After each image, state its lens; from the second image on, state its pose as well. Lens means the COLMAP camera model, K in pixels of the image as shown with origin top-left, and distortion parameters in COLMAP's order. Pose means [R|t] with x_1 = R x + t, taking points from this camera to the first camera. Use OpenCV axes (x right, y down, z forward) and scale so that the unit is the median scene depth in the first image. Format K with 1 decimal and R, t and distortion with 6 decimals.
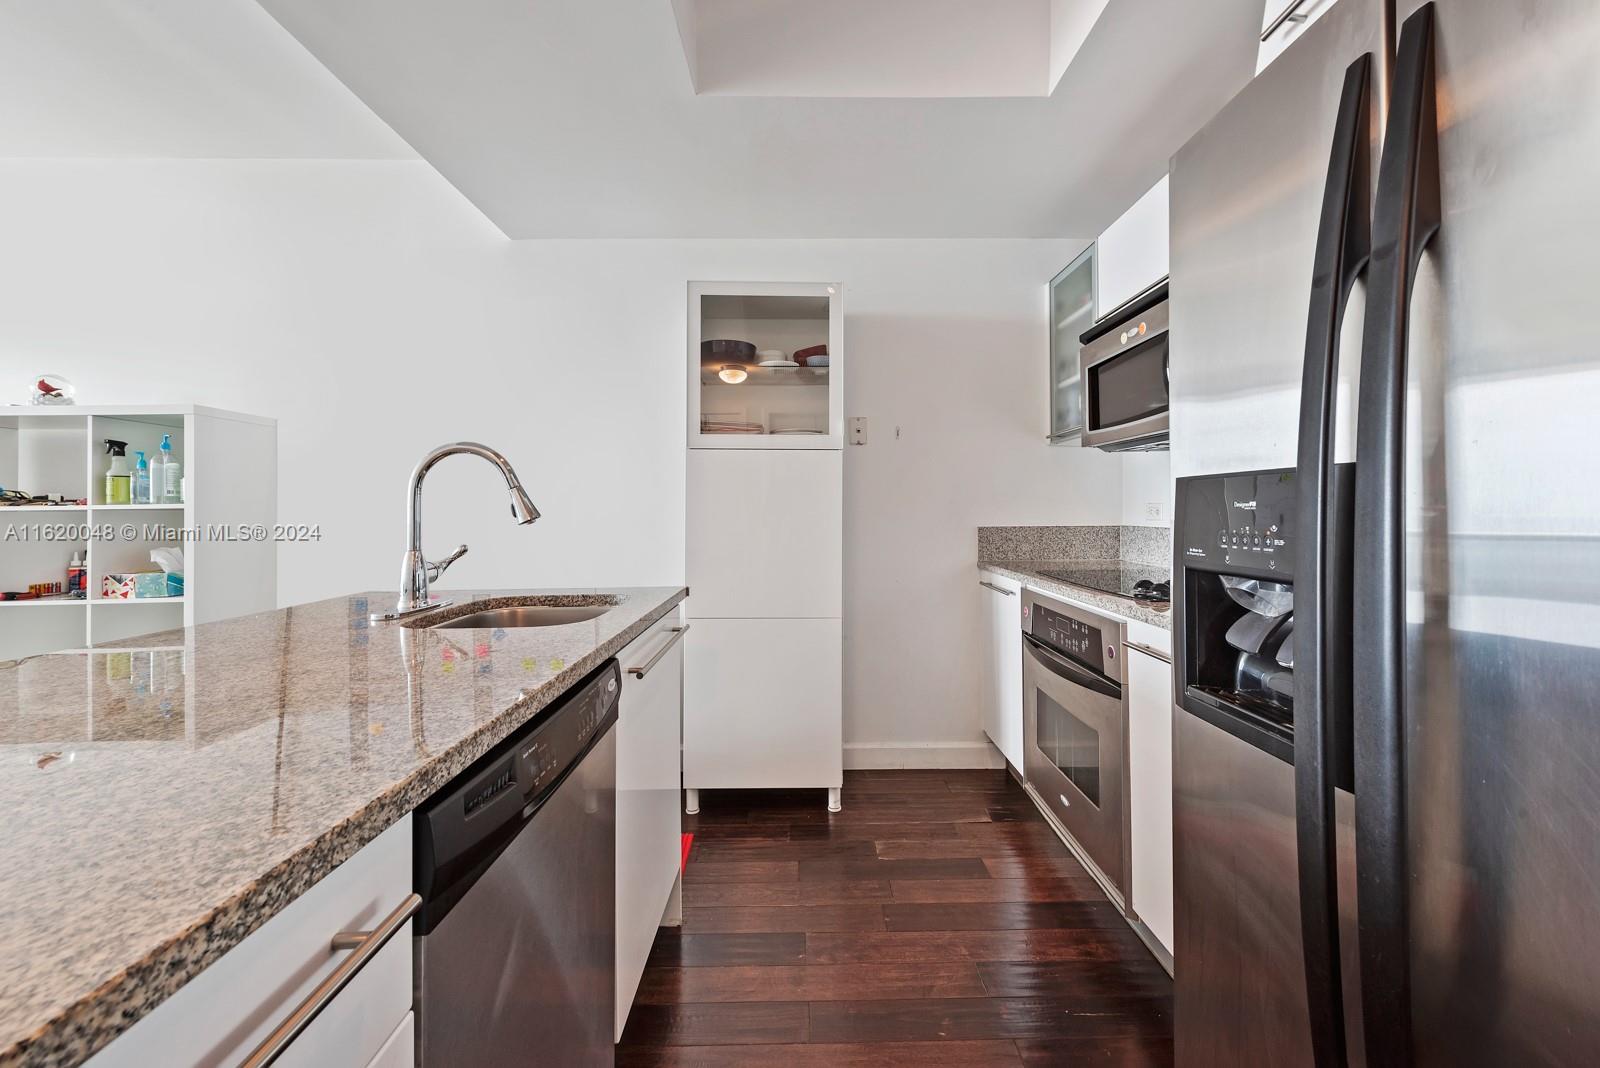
lens RADIAL K [[621.7, 0, 797.3], [0, 621.7, 529.9], [0, 0, 1]] dist [0.018784, -0.005975]
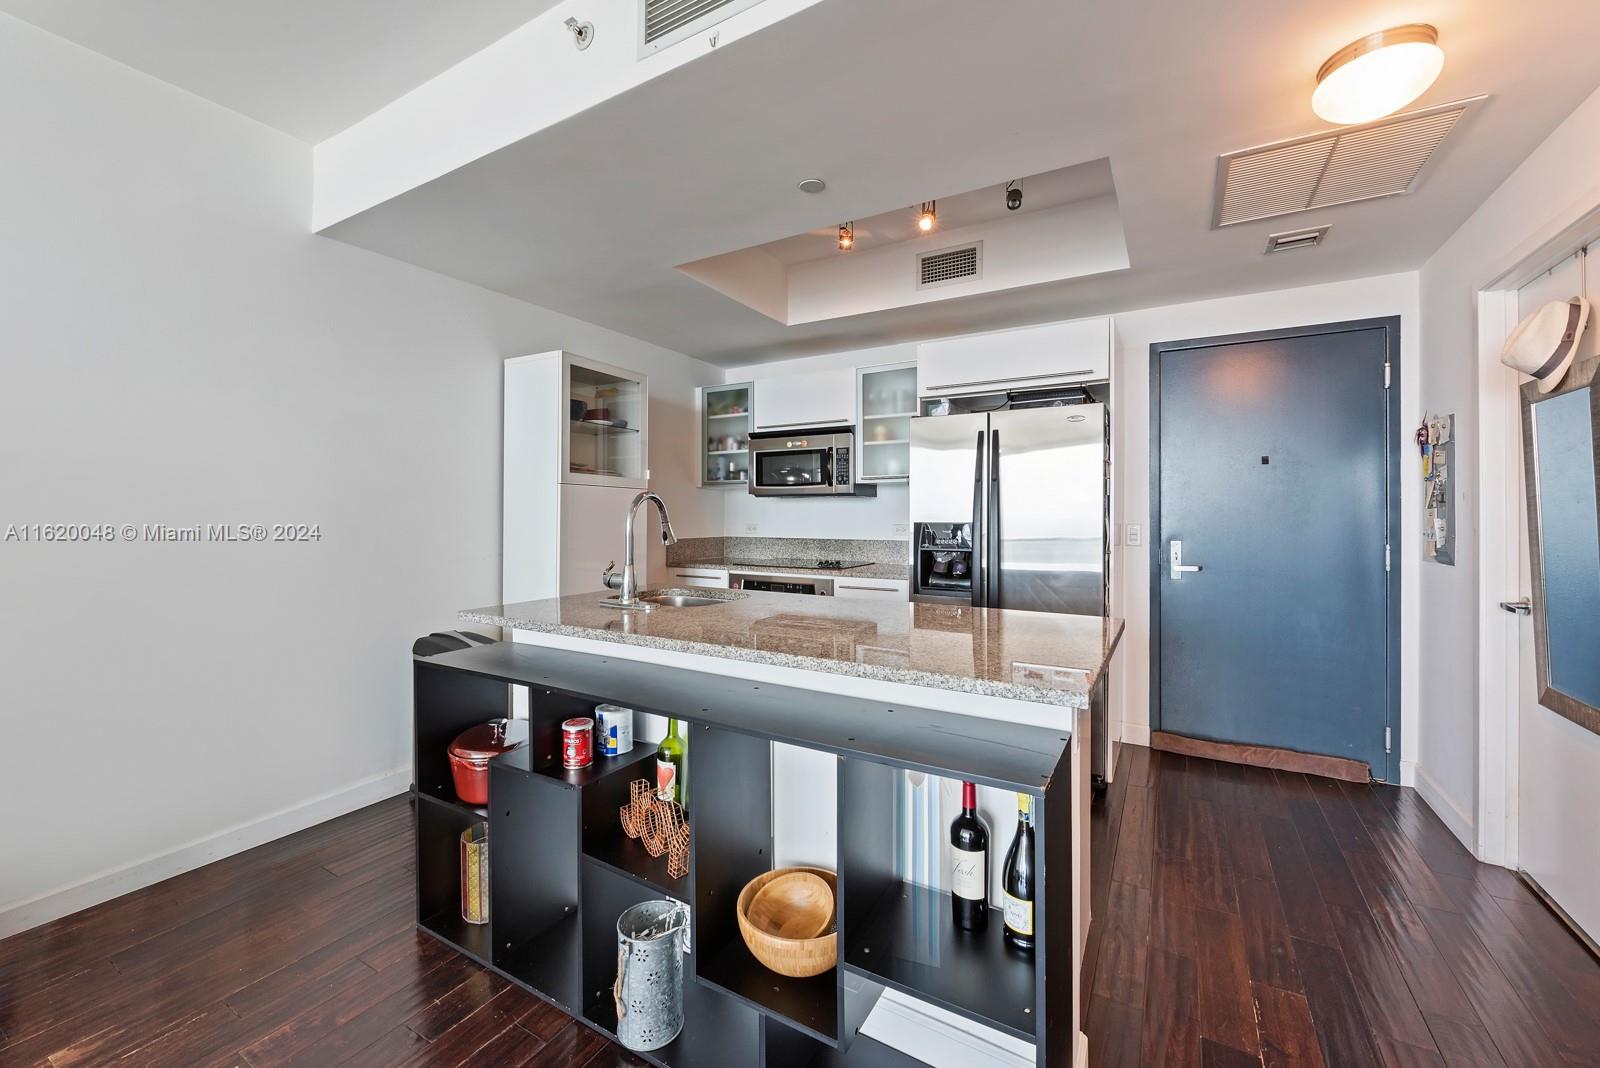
lens RADIAL K [[635.9, 0, 814.2], [0, 635.9, 514.4], [0, 0, 1]] dist [0.001248, -0.000287]
pose [[0.465043, 0.006598, 0.885264, -1.062322], [0.022055, 0.999576, -0.019036, -0.034147], [-0.885013, 0.028377, 0.464700, -0.031703]]
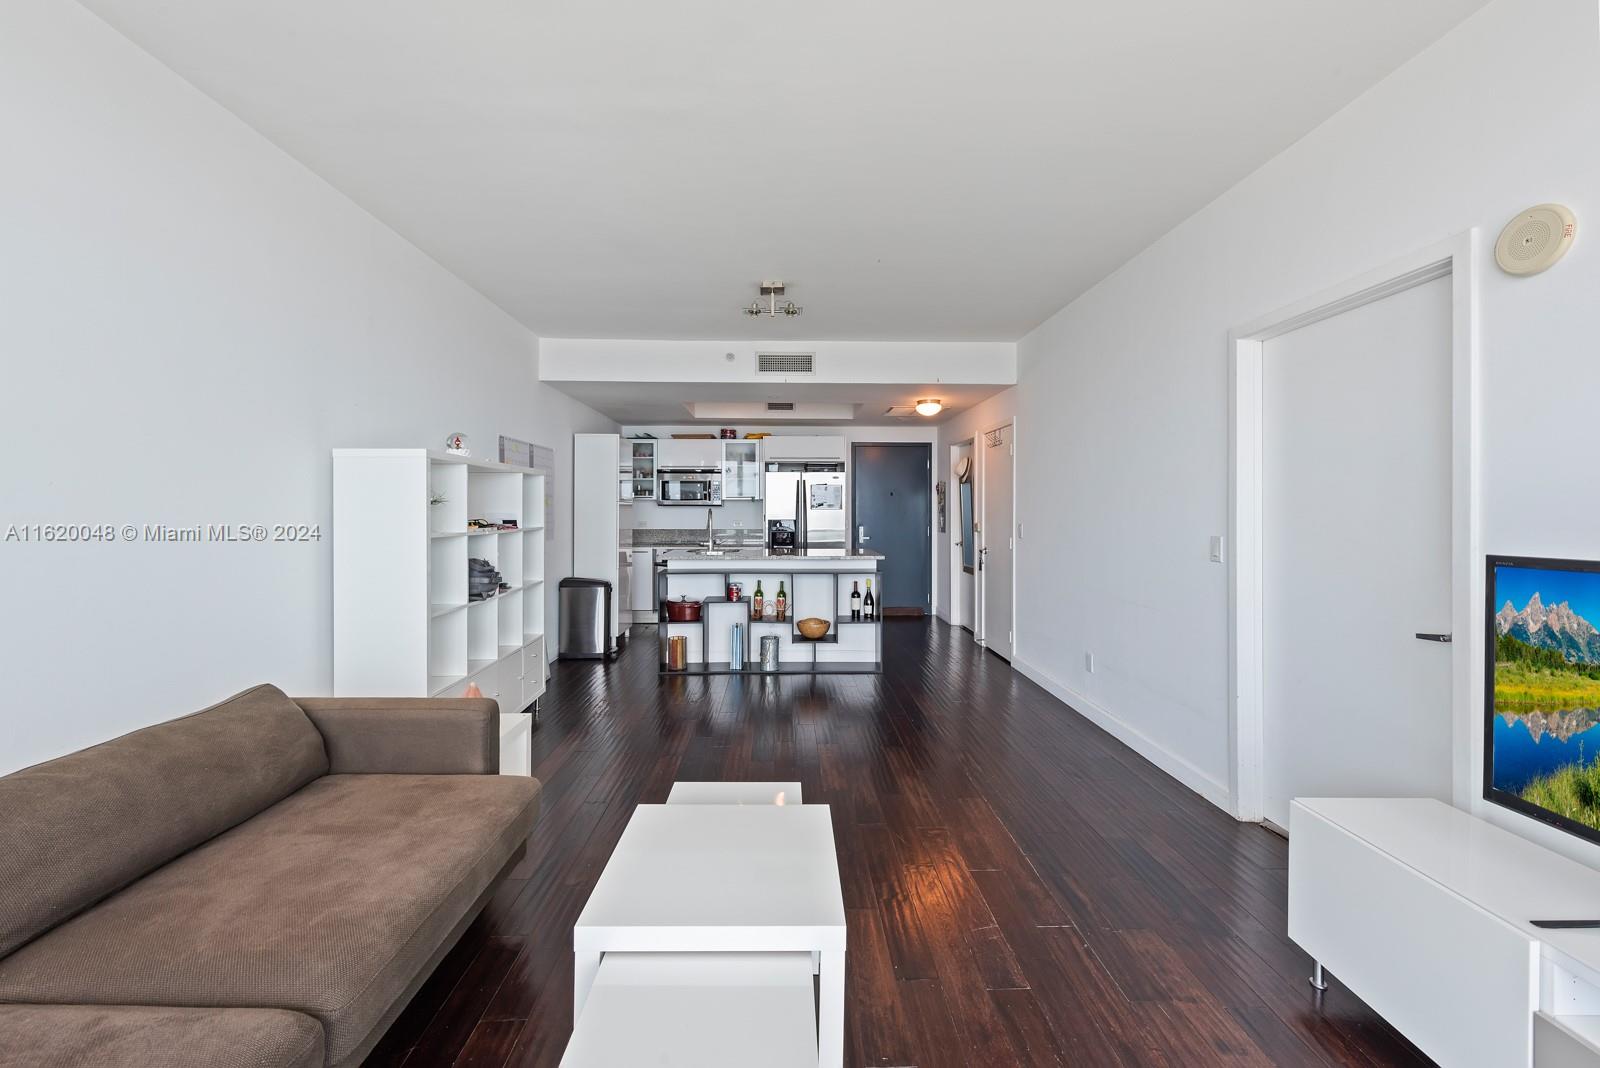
lens RADIAL K [[643.0, 0, 793.4], [0, 643.0, 514.8], [0, 0, 1]] dist [-0.000995, -0.000404]
pose [[-0.056525, 0.003521, 0.998395, -2.877236], [0.029390, 0.999566, -0.001861, -0.052778], [-0.997968, 0.029238, -0.056604, 0.481864]]
